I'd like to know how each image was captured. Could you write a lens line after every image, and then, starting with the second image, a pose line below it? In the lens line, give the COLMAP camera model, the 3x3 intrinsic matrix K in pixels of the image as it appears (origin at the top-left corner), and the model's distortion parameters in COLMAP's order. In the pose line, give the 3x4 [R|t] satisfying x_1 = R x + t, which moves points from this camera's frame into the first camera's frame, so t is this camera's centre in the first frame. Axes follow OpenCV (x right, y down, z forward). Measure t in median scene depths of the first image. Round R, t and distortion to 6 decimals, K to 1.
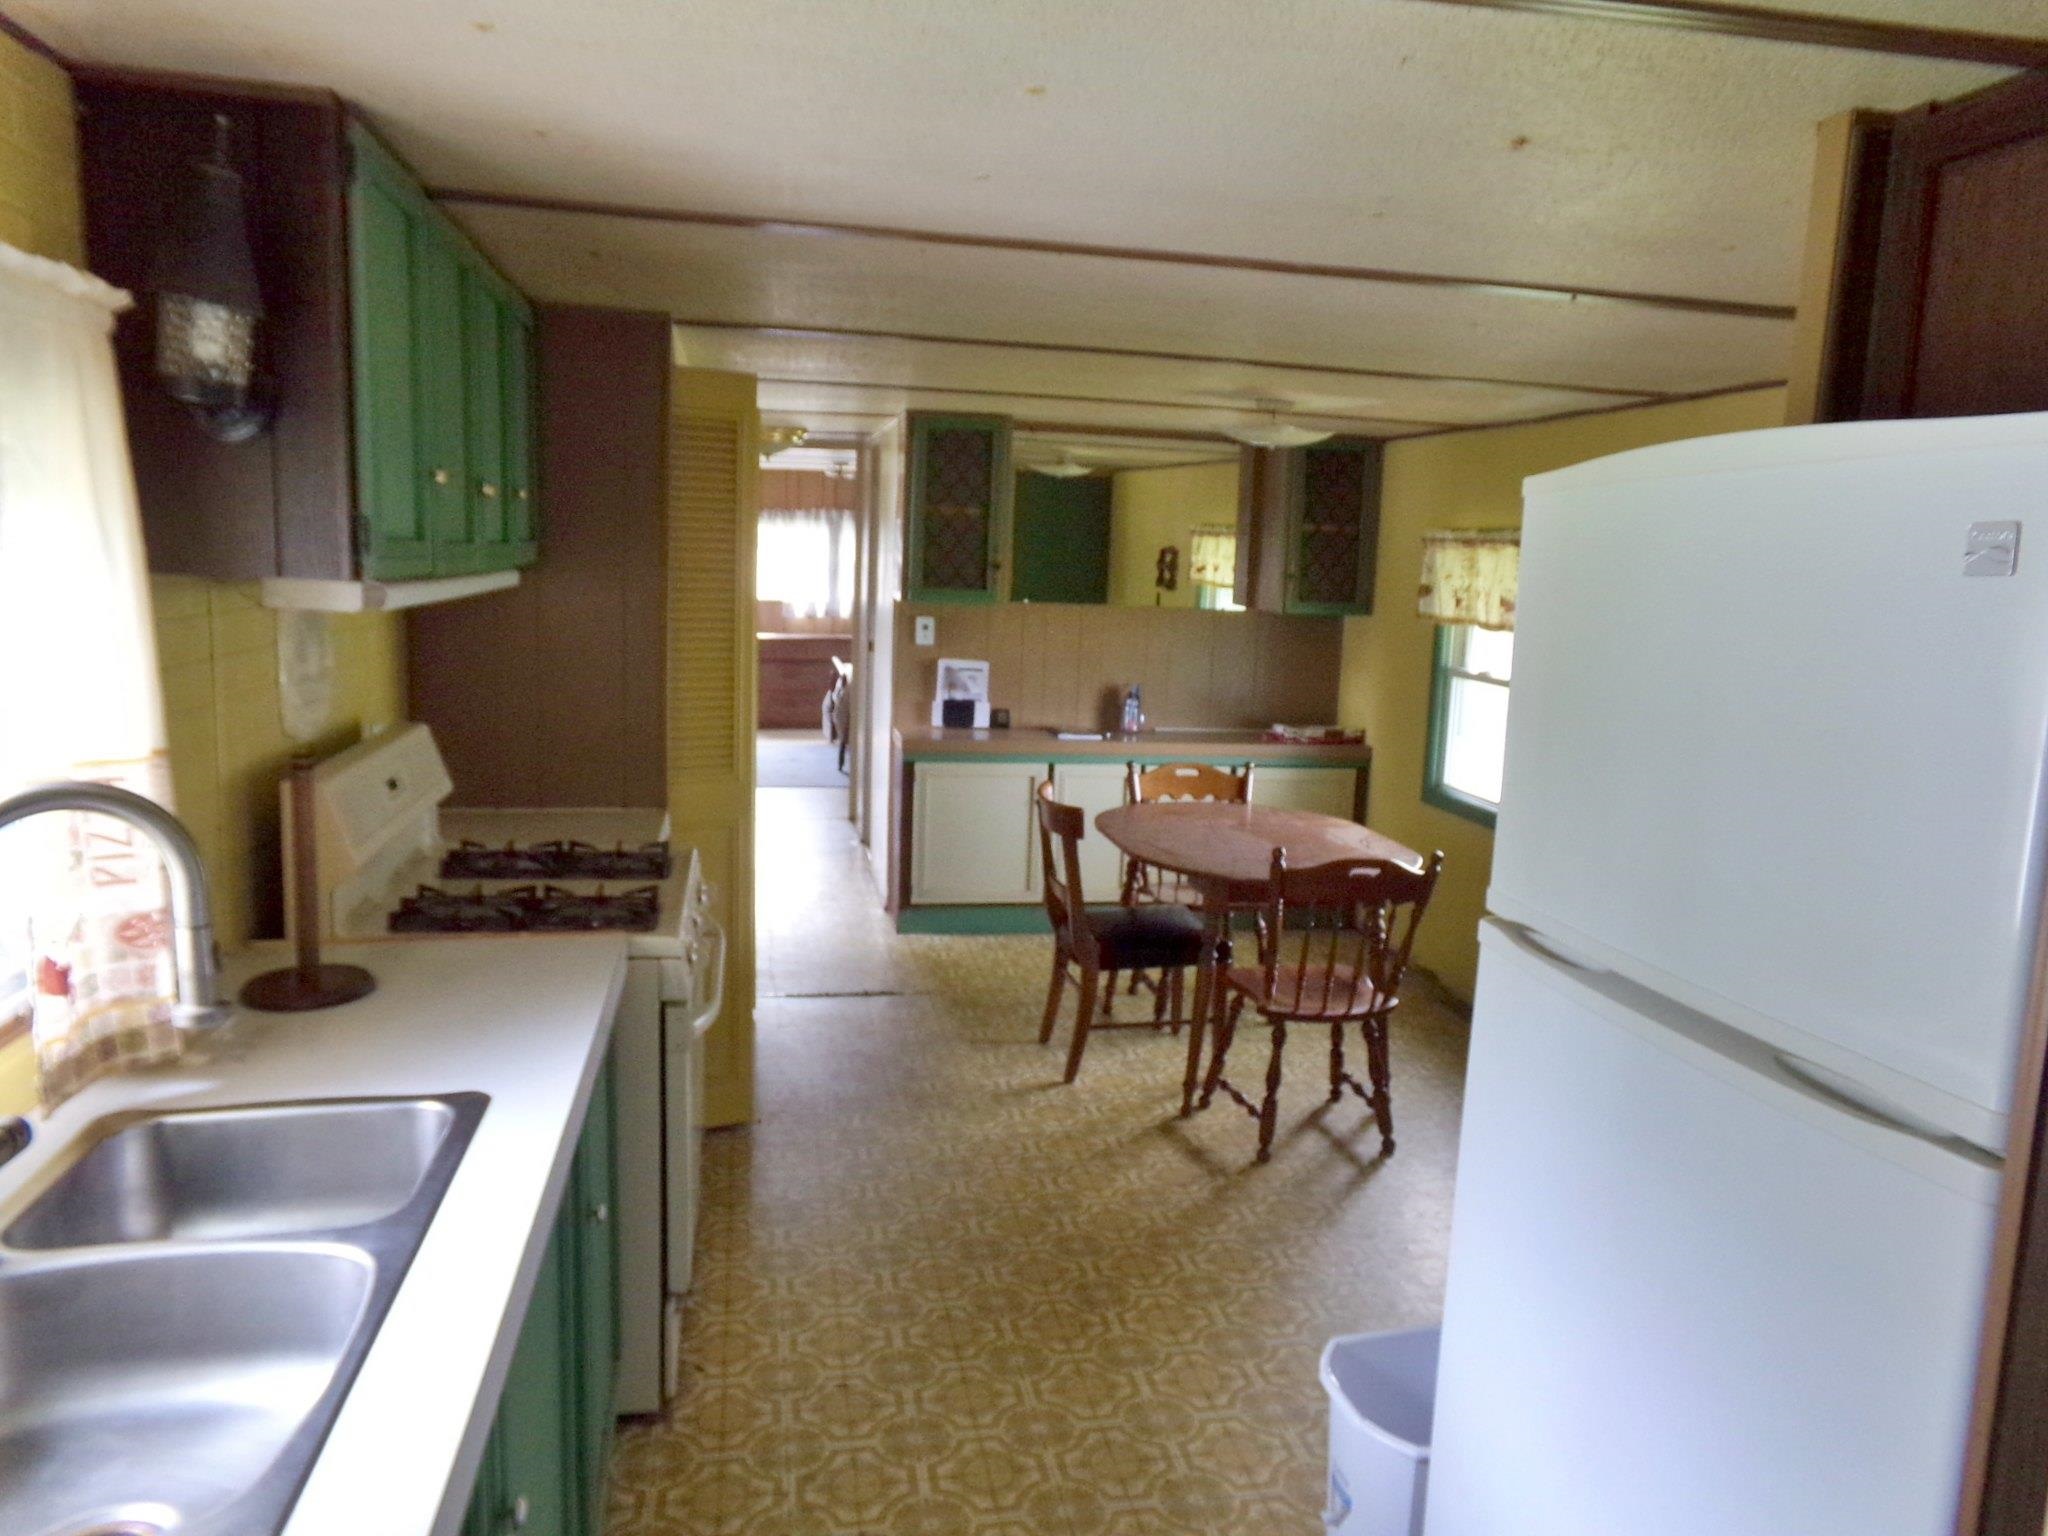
lens RADIAL K [[1398.4, 0, 1024.0], [0, 1398.4, 768.0], [0, 0, 1]] dist [-0.107810, -0.000111]
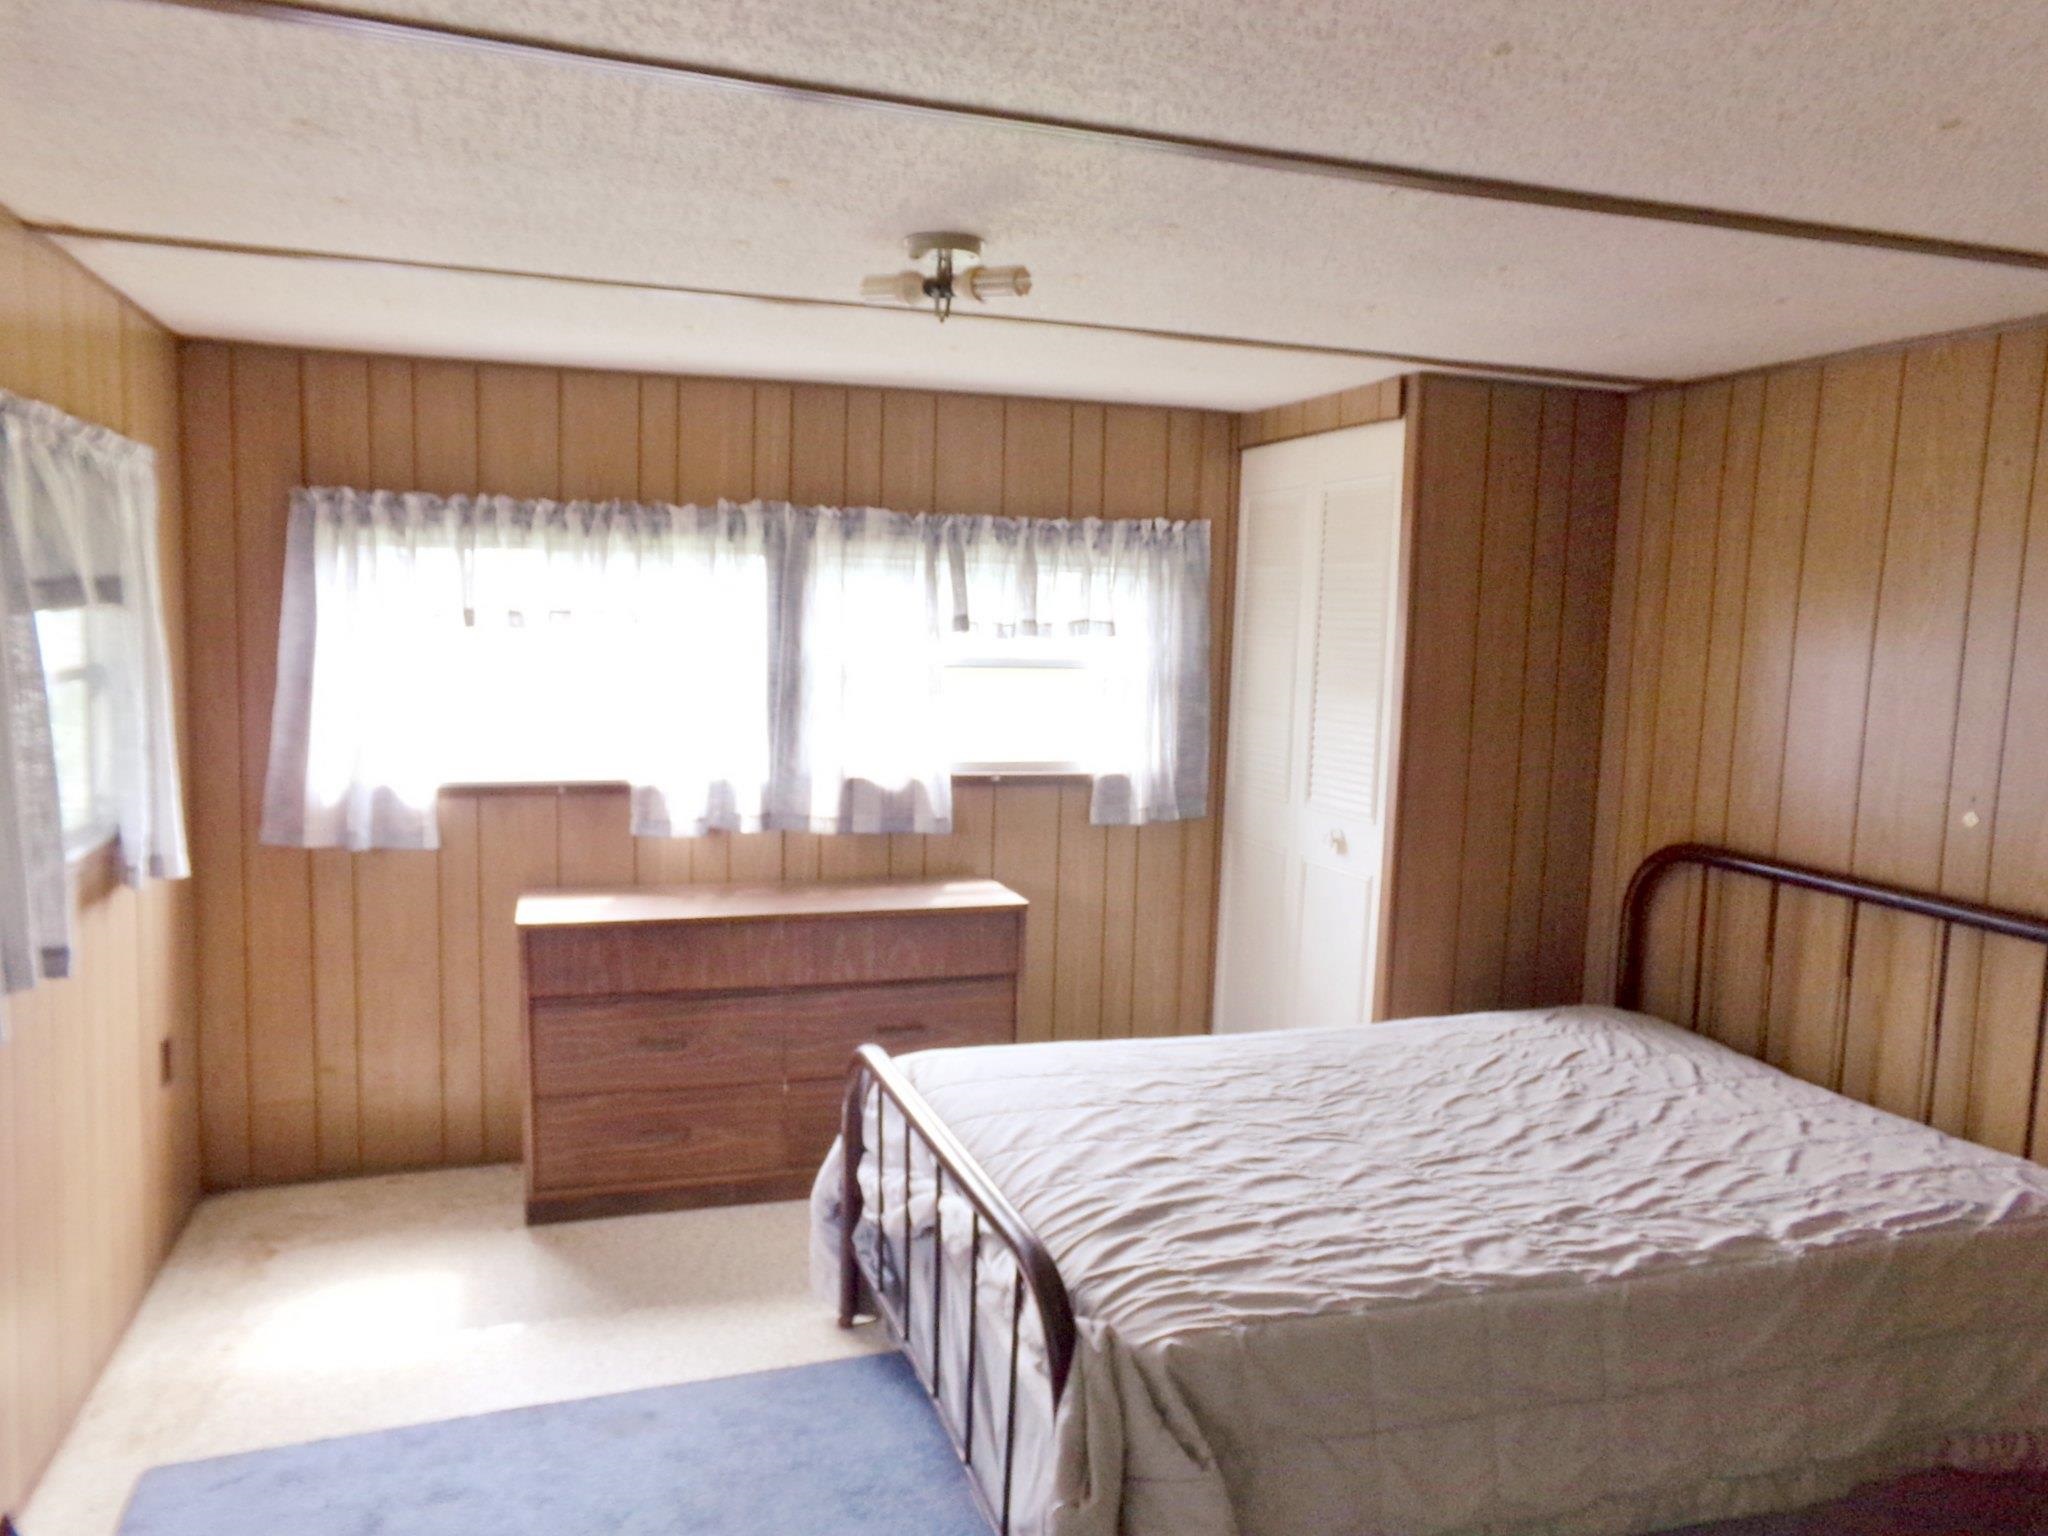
lens RADIAL K [[1399.1, 0, 1017.1], [0, 1399.1, 777.5], [0, 0, 1]] dist [-0.062669, 0.103061]
pose [[0.989094, -0.019800, 0.145948, -0.182708], [0.026737, 0.998596, -0.045725, -0.144639], [-0.144838, 0.049128, 0.988235, 0.922057]]
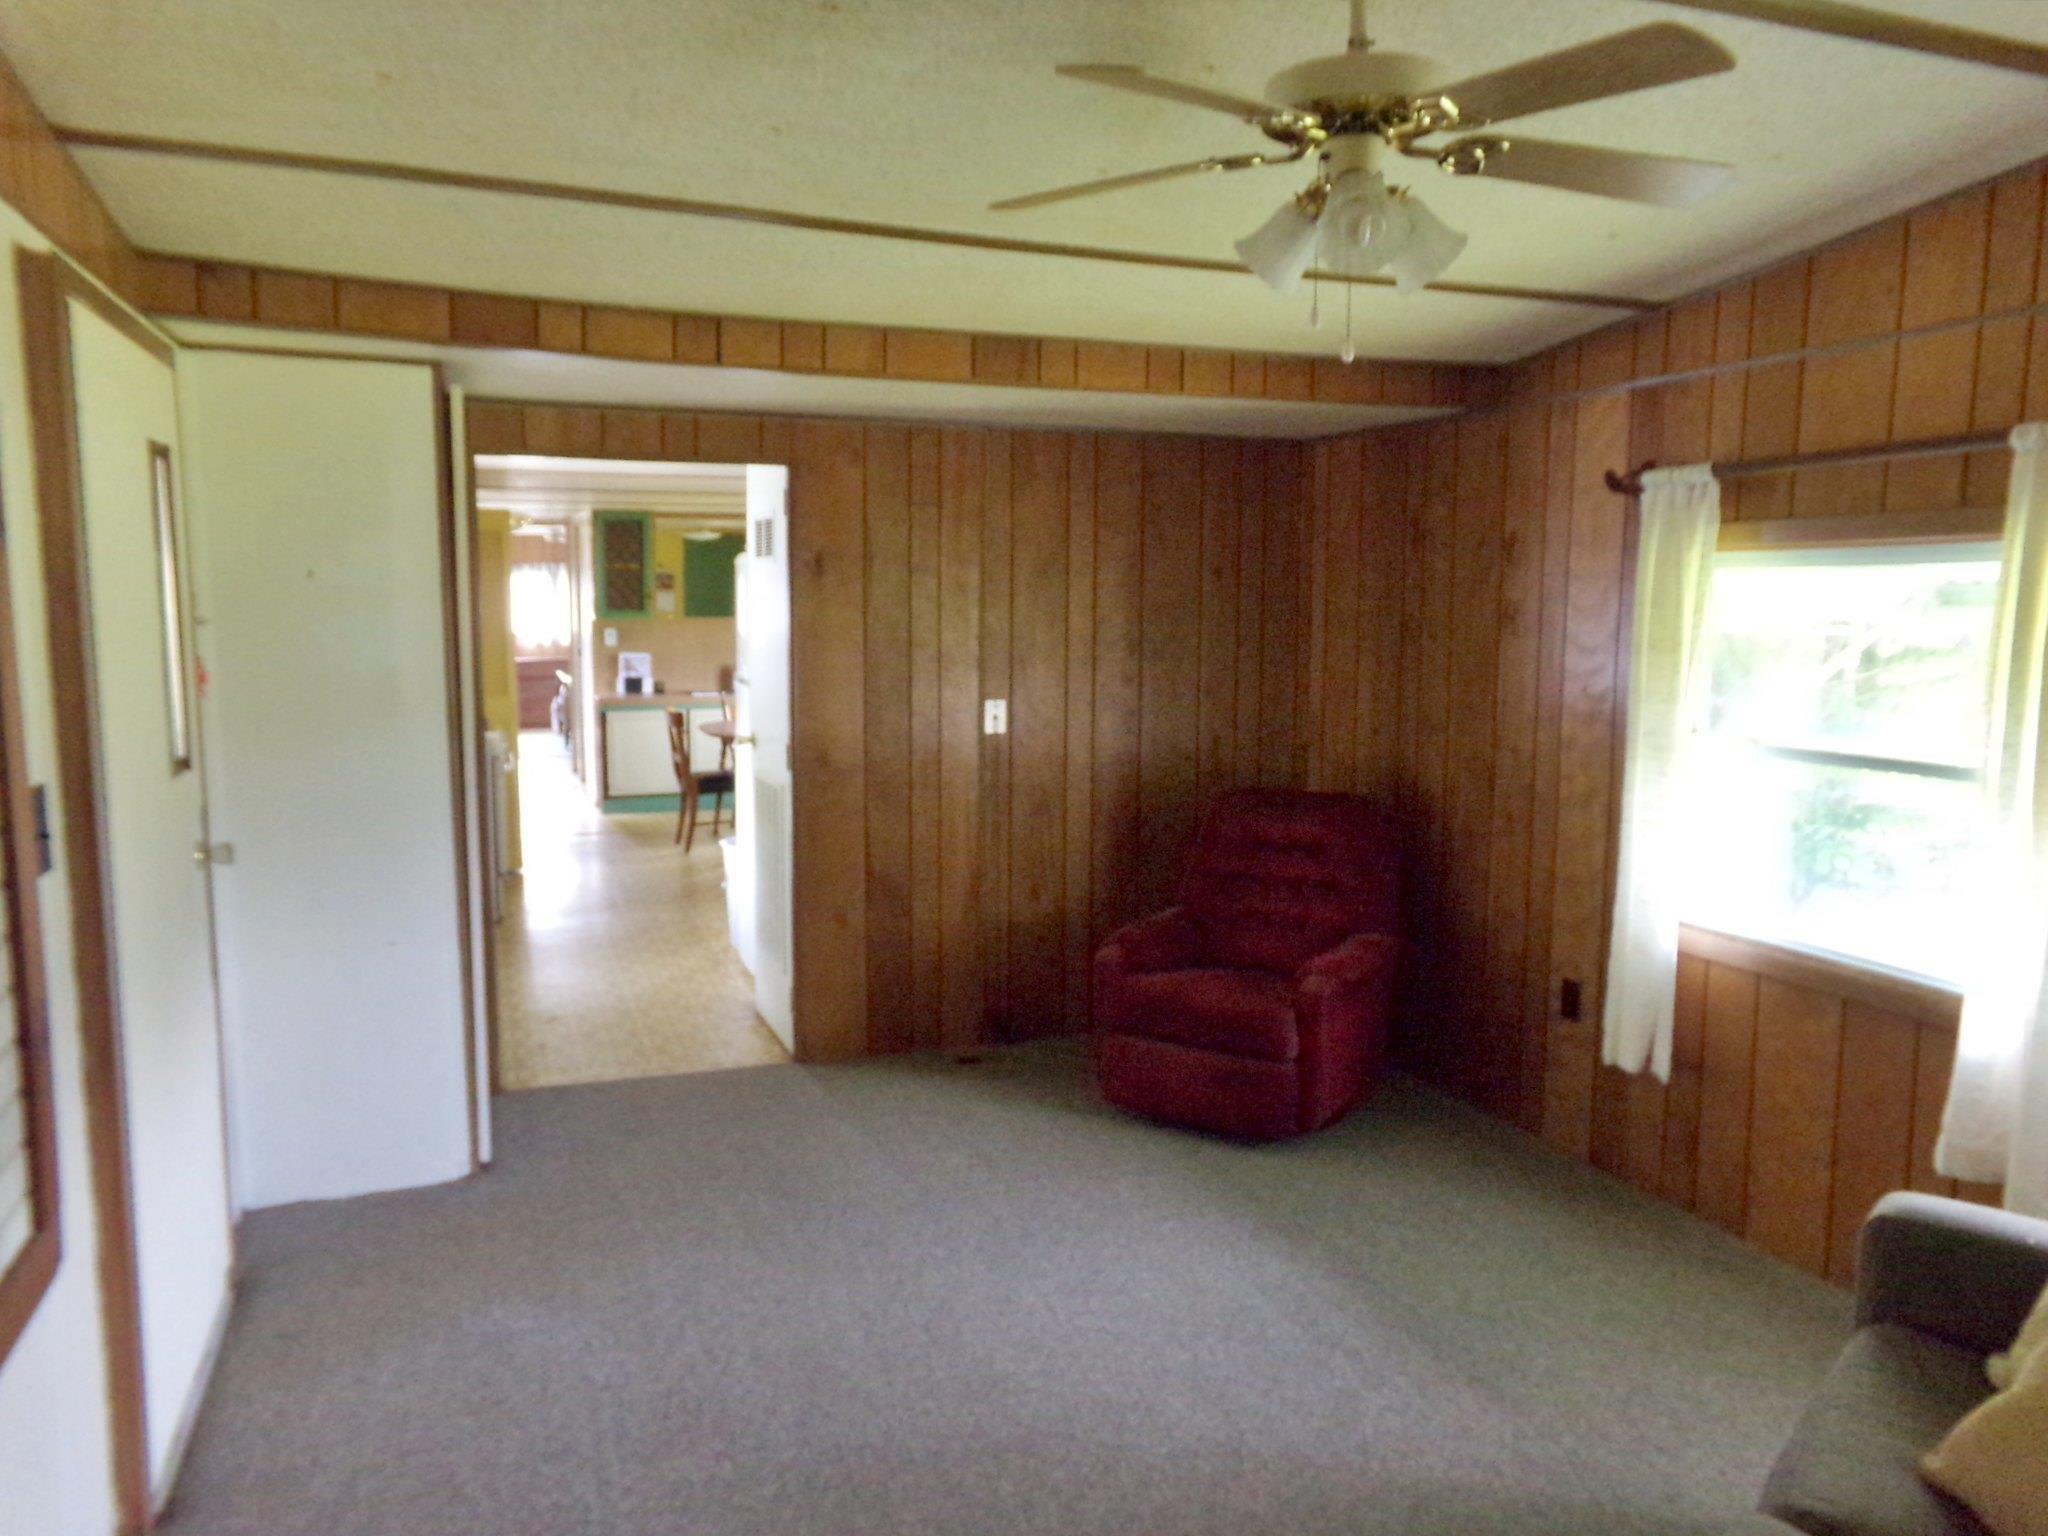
lens RADIAL K [[1398.4, 0, 1024.0], [0, 1398.4, 768.0], [0, 0, 1]] dist [-0.107810, -0.000111]
pose [[0.981169, -0.056880, 0.184586, 0.075601], [0.061302, 0.997951, -0.018334, 0.089904], [-0.183165, 0.029304, 0.982645, -0.541684]]
